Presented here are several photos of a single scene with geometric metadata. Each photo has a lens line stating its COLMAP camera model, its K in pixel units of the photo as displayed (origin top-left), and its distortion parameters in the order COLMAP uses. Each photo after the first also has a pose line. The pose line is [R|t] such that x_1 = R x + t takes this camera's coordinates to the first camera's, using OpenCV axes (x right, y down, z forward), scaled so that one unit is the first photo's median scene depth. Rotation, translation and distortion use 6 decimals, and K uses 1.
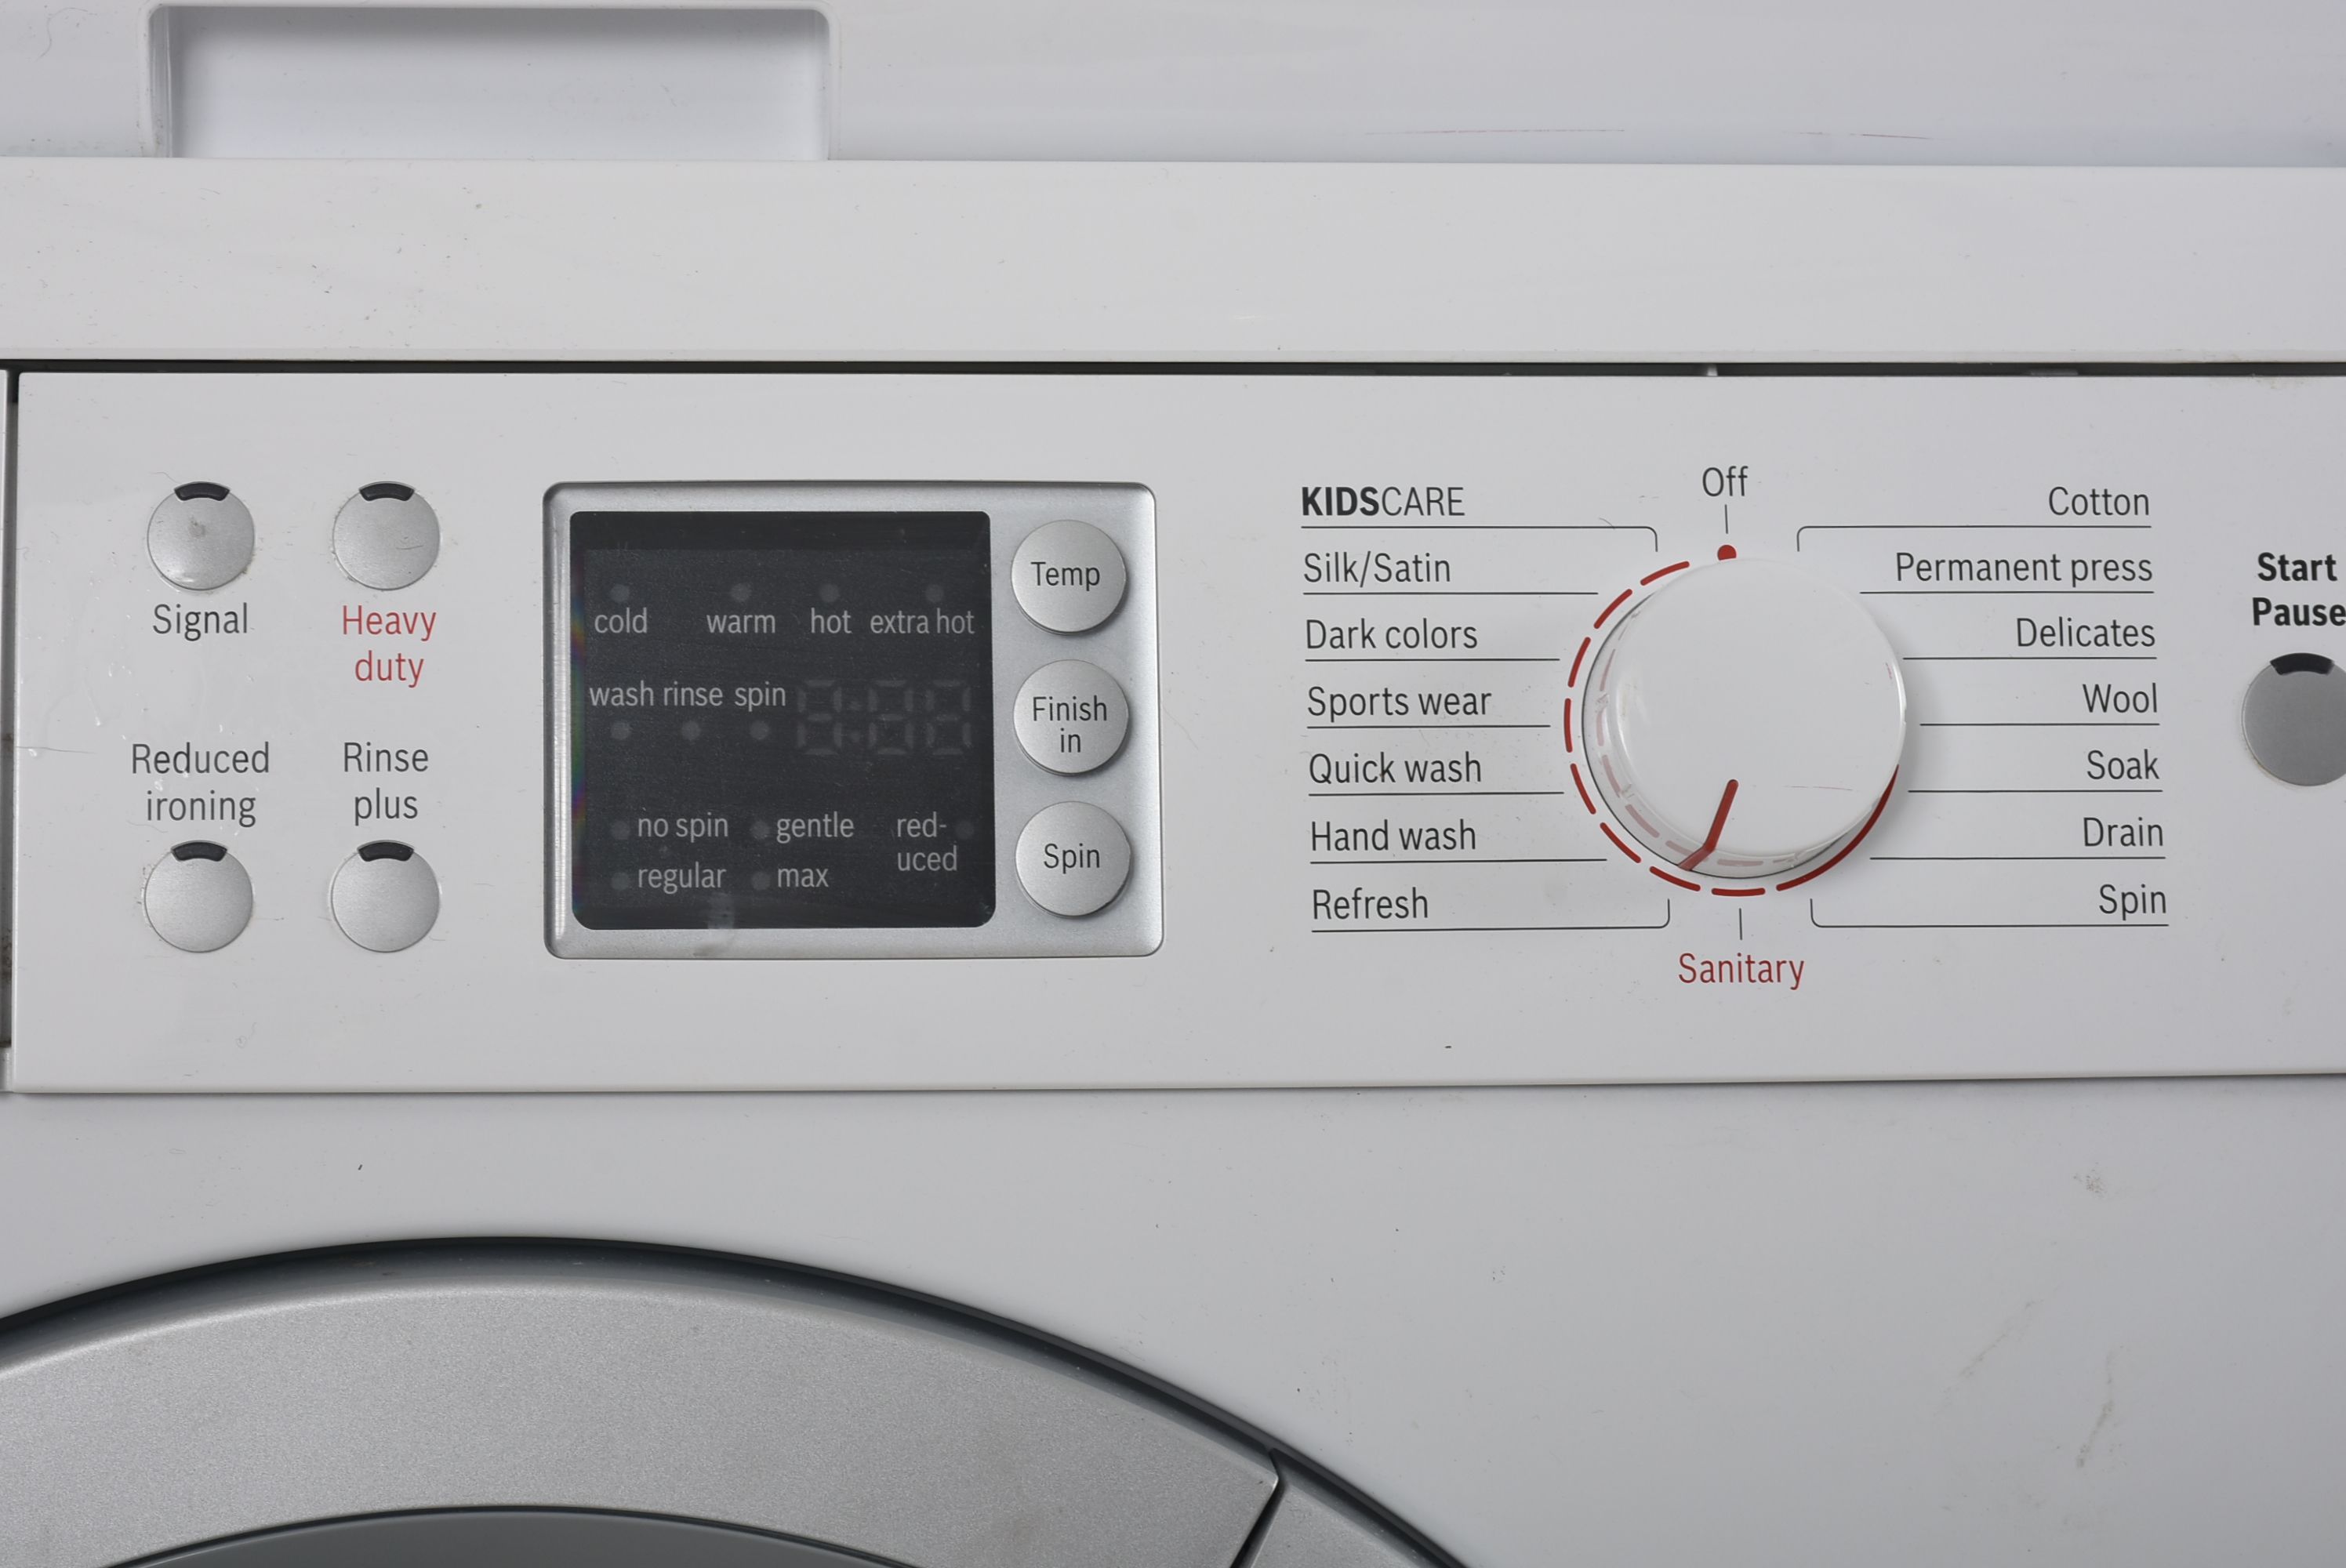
lens RADIAL K [[6831.8, 0, 1173.0], [0, 6831.8, 784.0], [0, 0, 1]] dist [-0.059365, -0.769330]
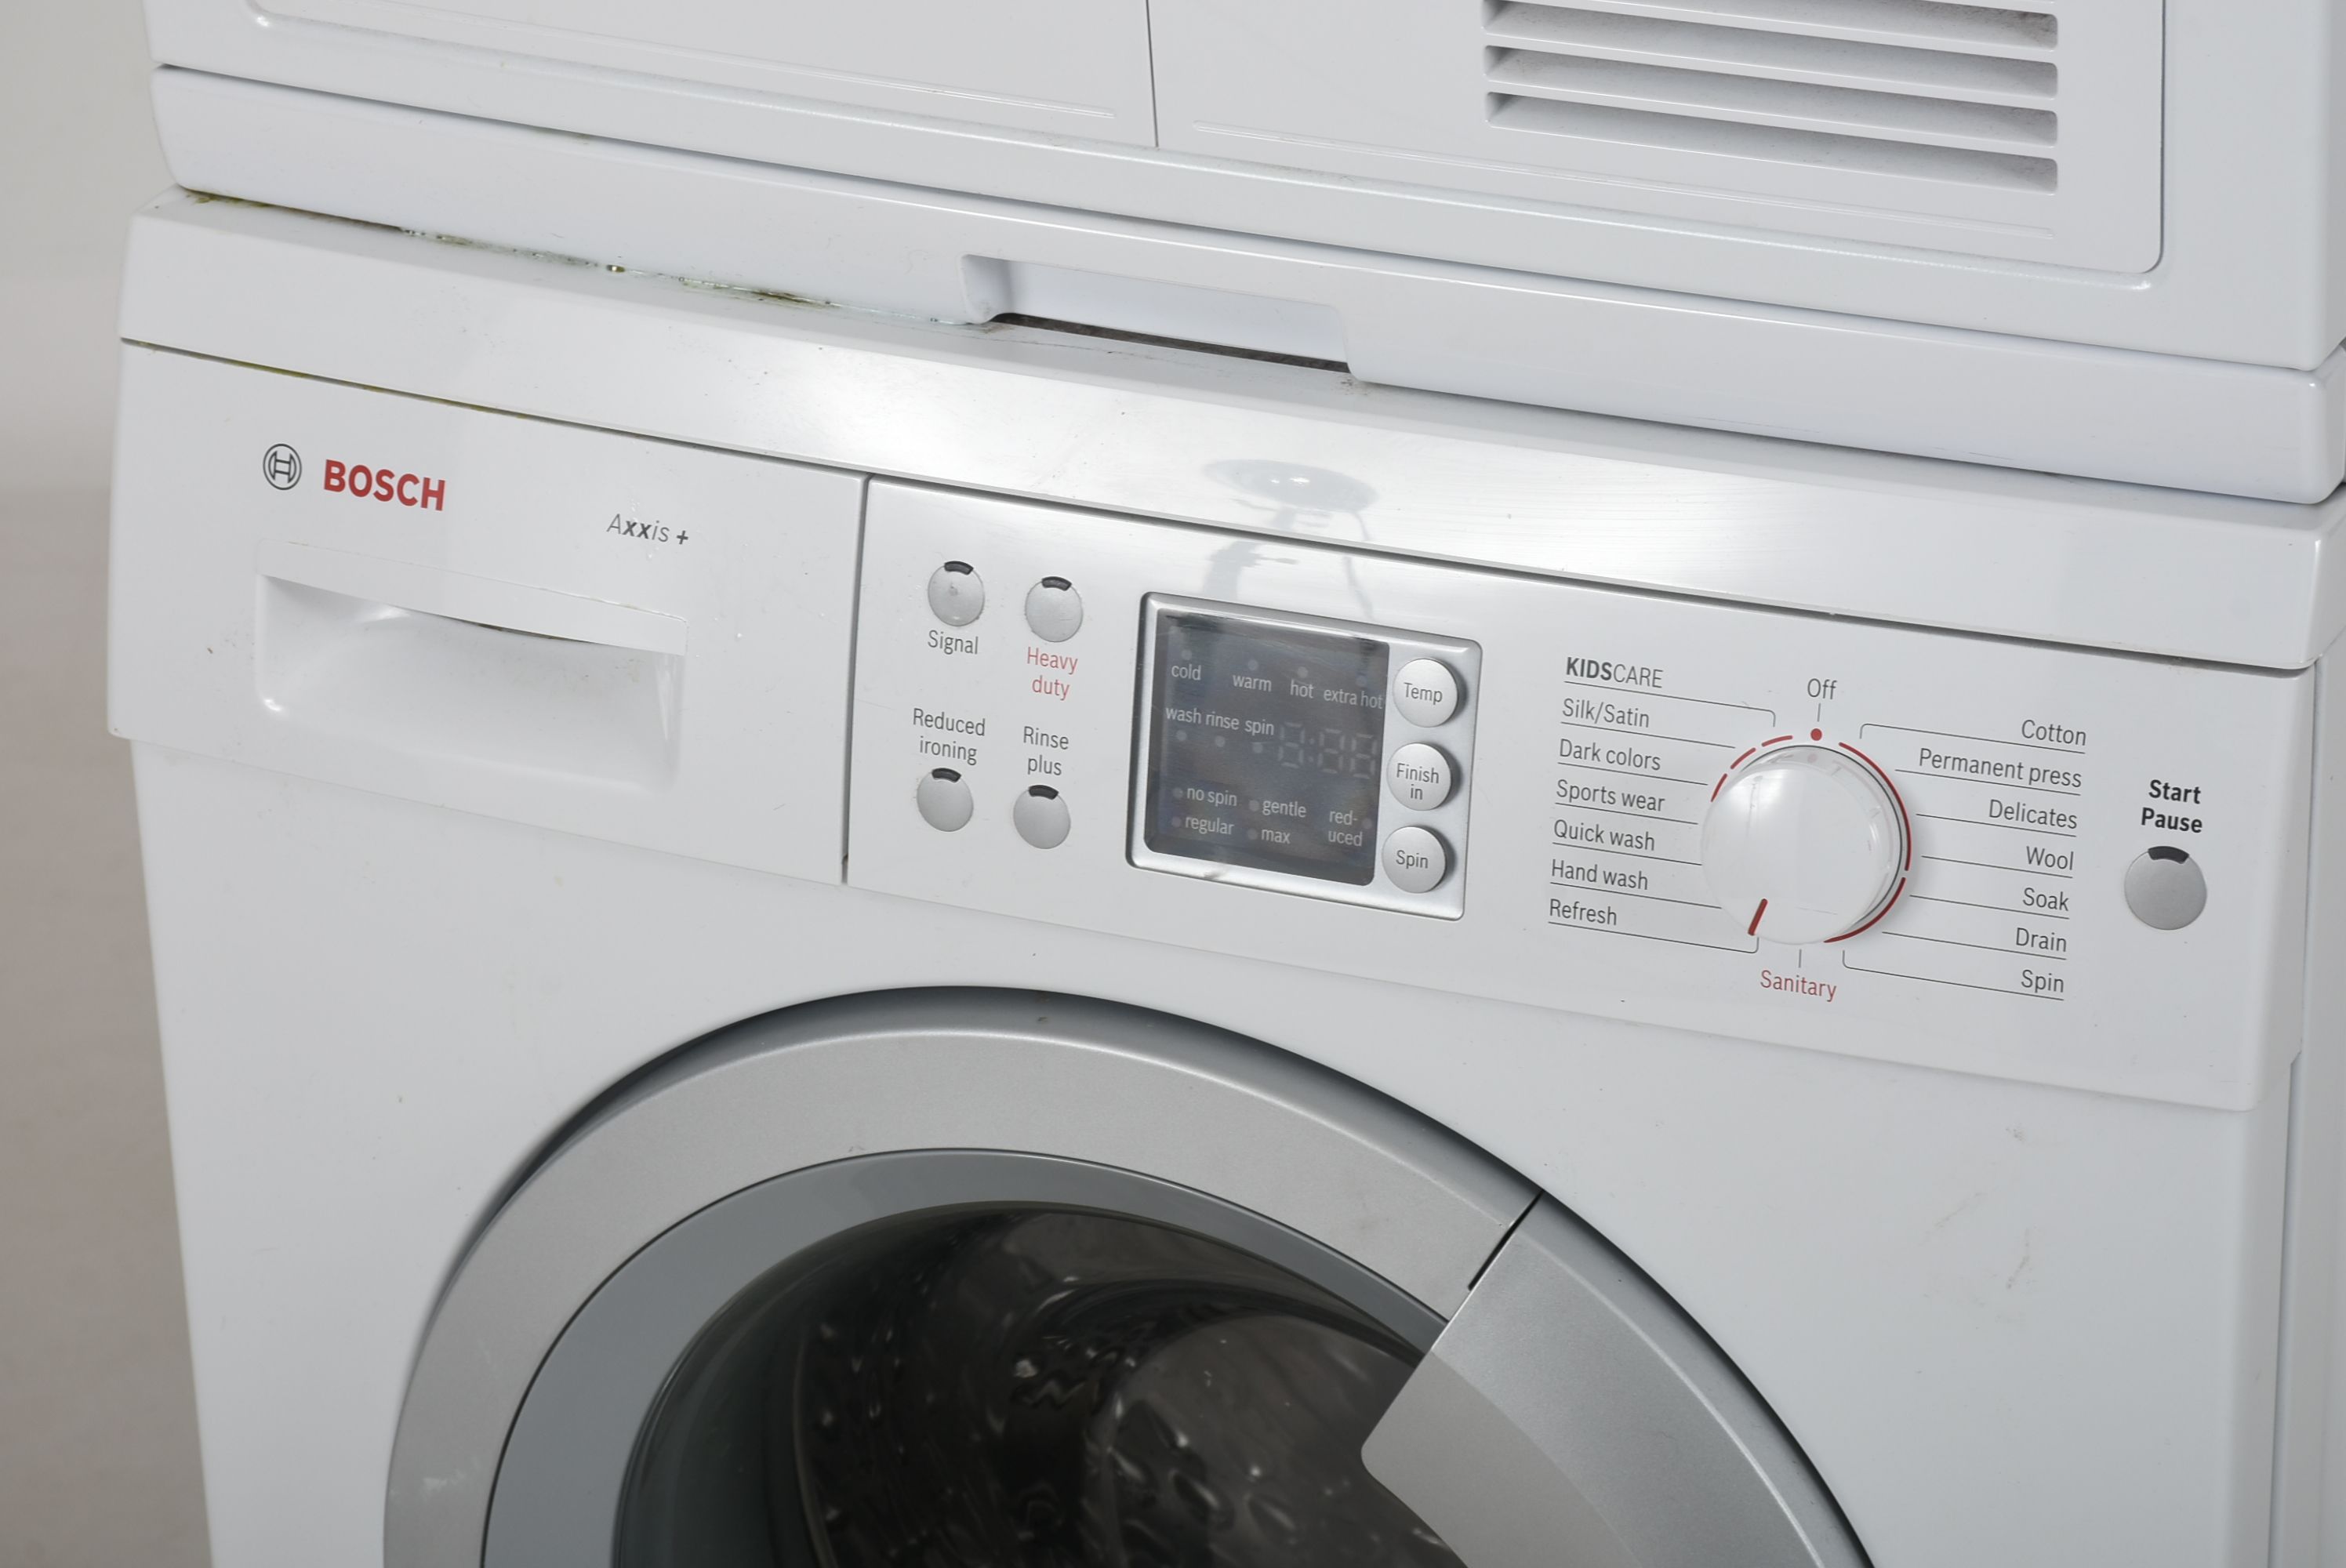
lens RADIAL K [[7350.1, 0, 1173.0], [0, 7350.1, 784.0], [0, 0, 1]] dist [-0.085830, -0.927581]
pose [[0.877377, 0.183473, -0.443337, 0.719770], [-0.001002, 0.924699, 0.380699, -0.683474], [0.479801, -0.333572, 0.811493, -0.476491]]
